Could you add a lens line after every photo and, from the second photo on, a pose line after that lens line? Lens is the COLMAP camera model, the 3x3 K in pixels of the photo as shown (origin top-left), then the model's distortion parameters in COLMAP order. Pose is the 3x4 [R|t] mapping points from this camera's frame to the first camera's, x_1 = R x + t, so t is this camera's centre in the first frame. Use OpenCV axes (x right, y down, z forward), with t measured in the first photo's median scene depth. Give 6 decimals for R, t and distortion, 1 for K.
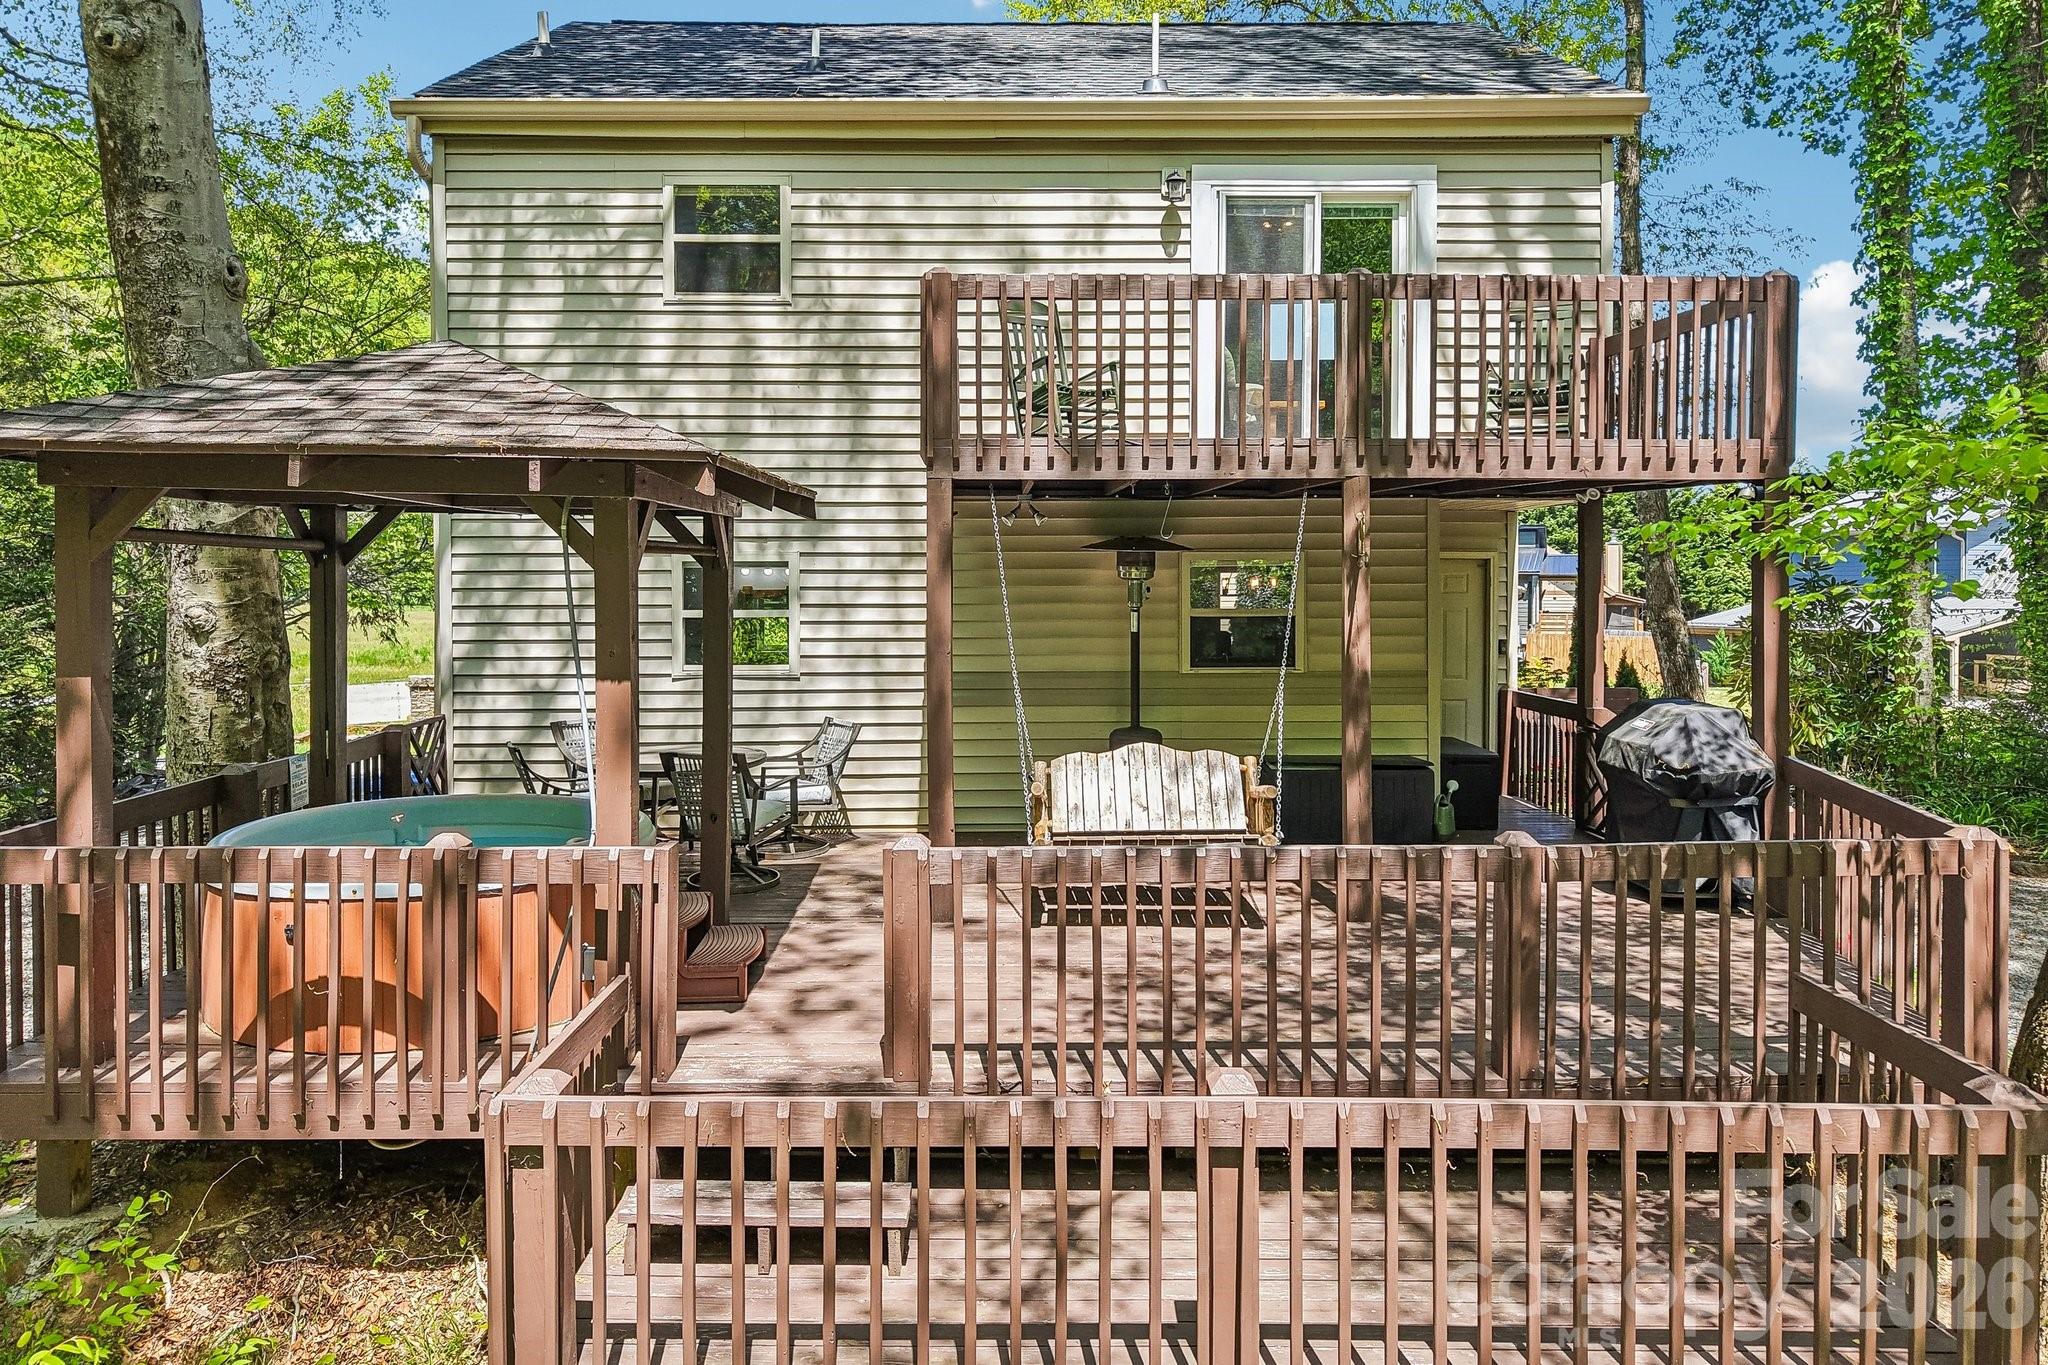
lens RADIAL K [[1415.2, 0, 1044.7], [0, 1415.2, 626.6], [0, 0, 1]] dist [-0.004843, -0.000119]
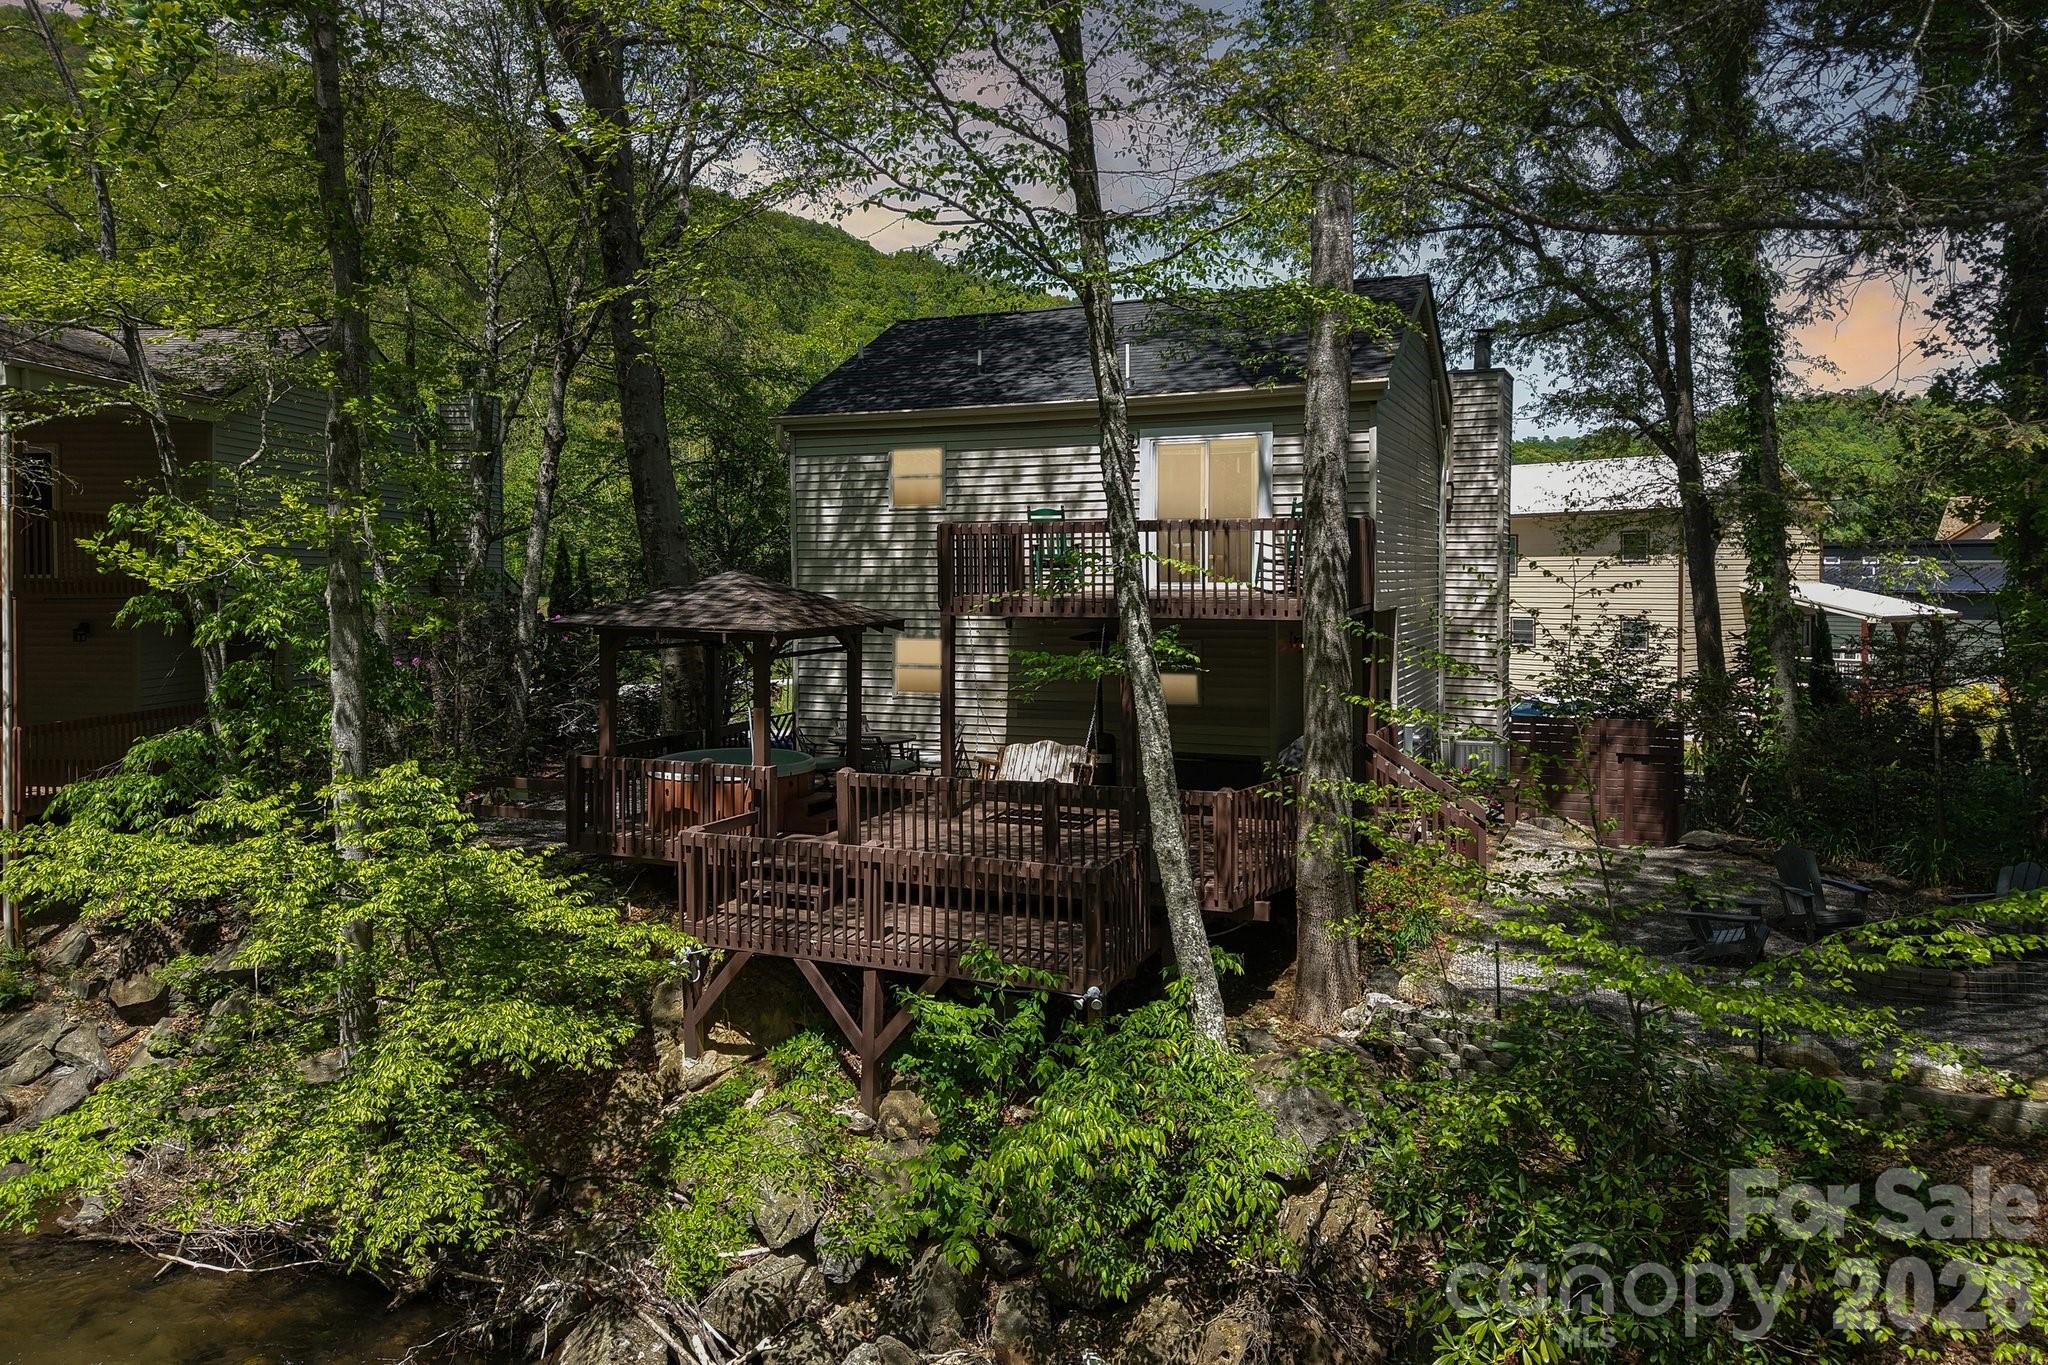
lens RADIAL K [[1432.7, 0, 1021.3], [0, 1432.7, 596.0], [0, 0, 1]] dist [-0.003296, -0.037586]
pose [[0.908824, 0.005043, -0.417148, 0.805086], [-0.012239, 0.999819, -0.014577, -0.086980], [0.416999, 0.018353, 0.908722, -0.813982]]
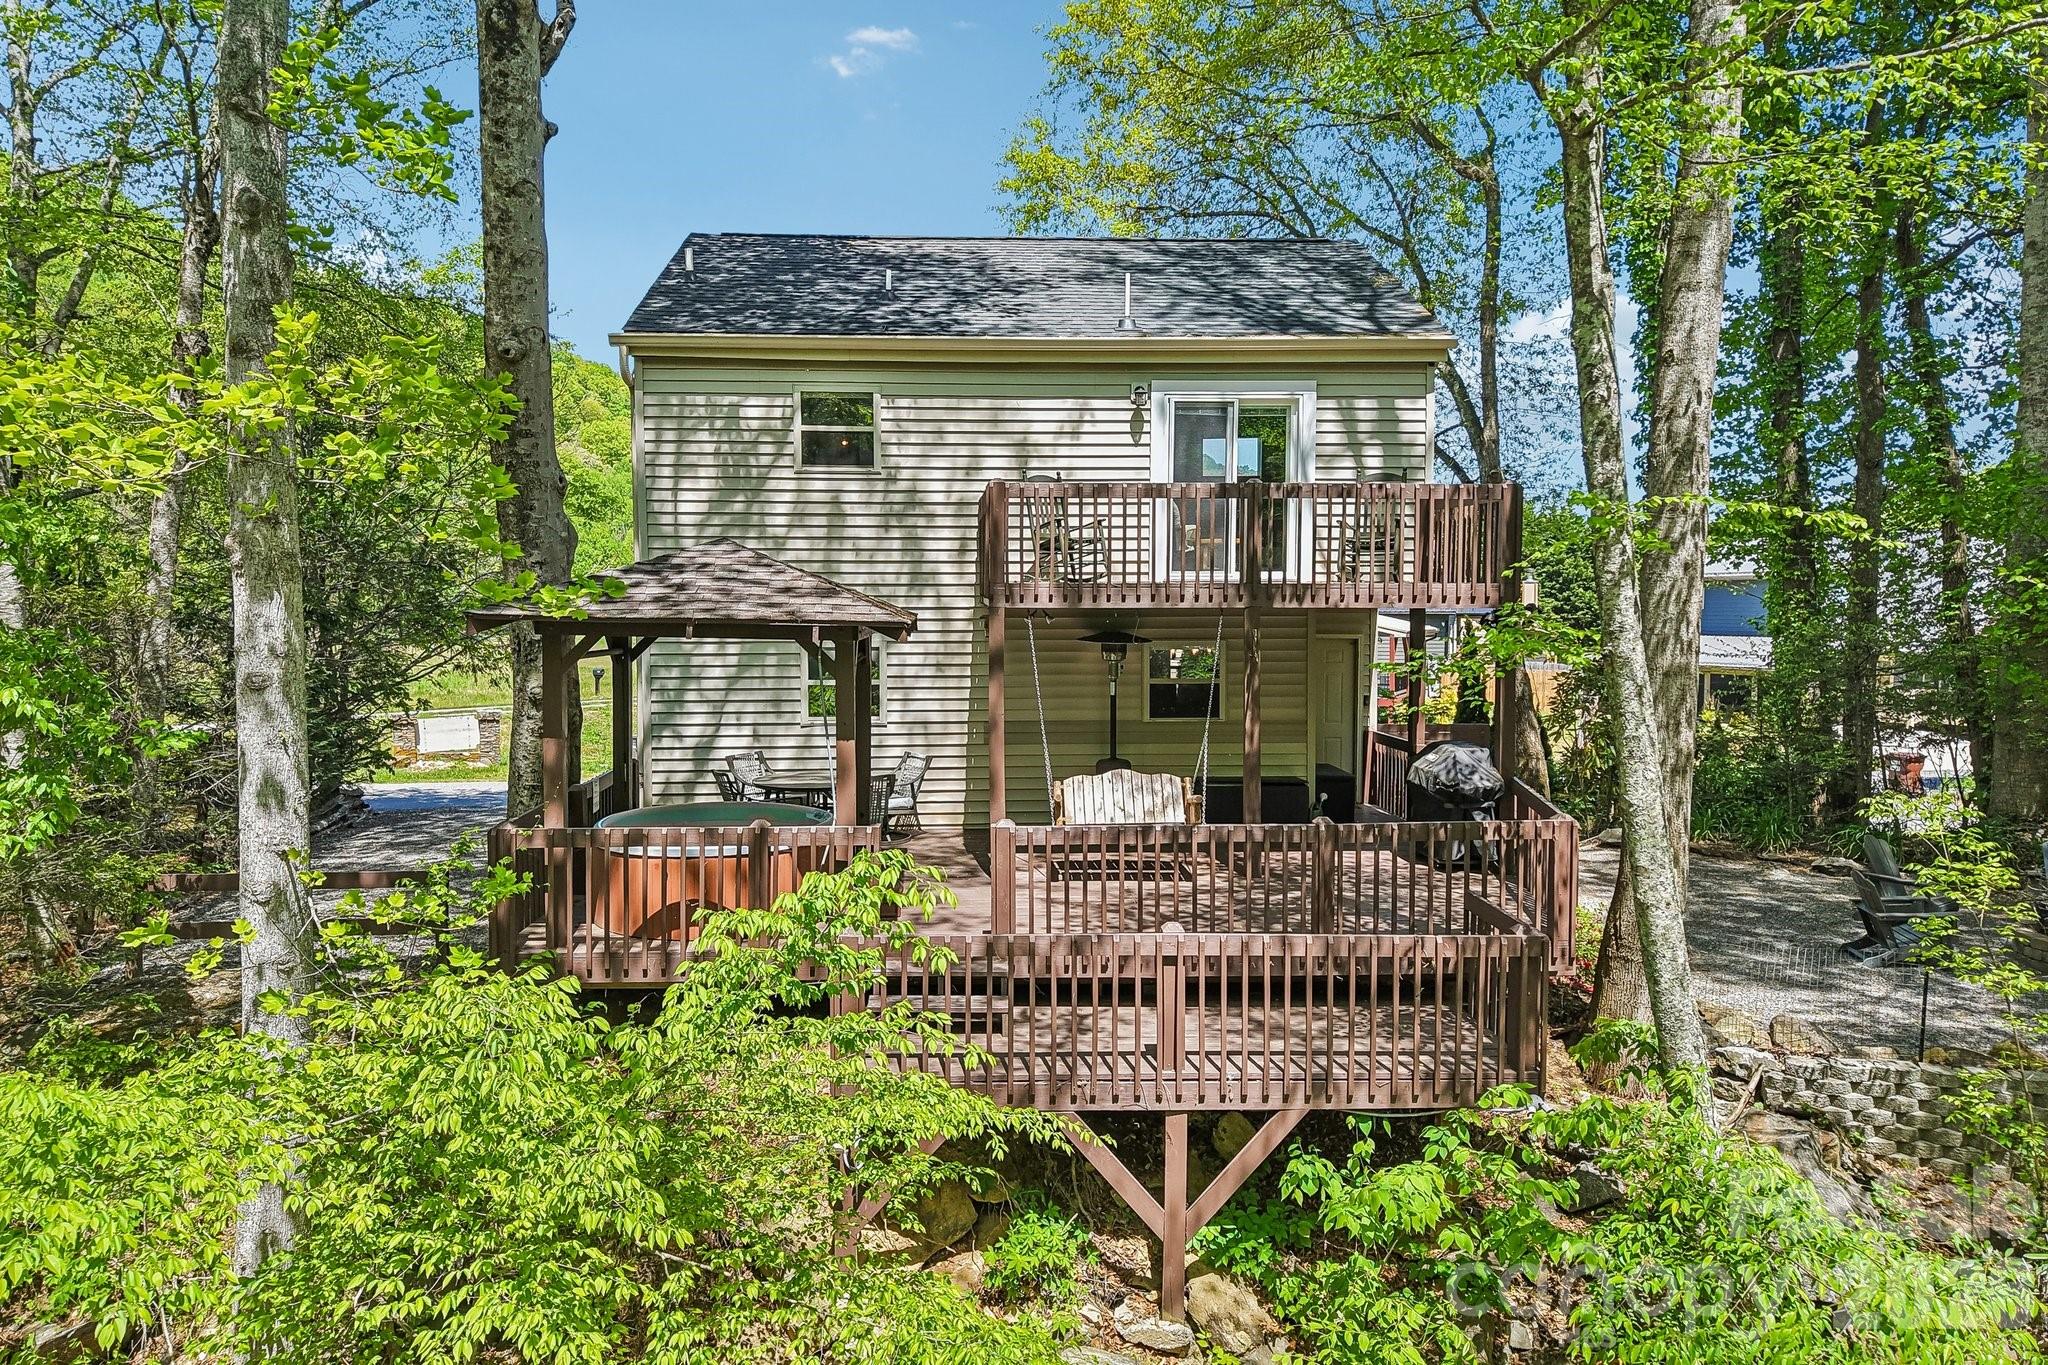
lens RADIAL K [[1386.0, 0, 1024.0], [0, 1386.0, 682.5], [0, 0, 1]] dist [-0.003494, -0.002515]
pose [[0.999860, -0.001219, 0.016689, -0.058659], [0.000800, 0.999685, 0.025070, -0.049208], [-0.016715, -0.025053, 0.999546, -0.499027]]
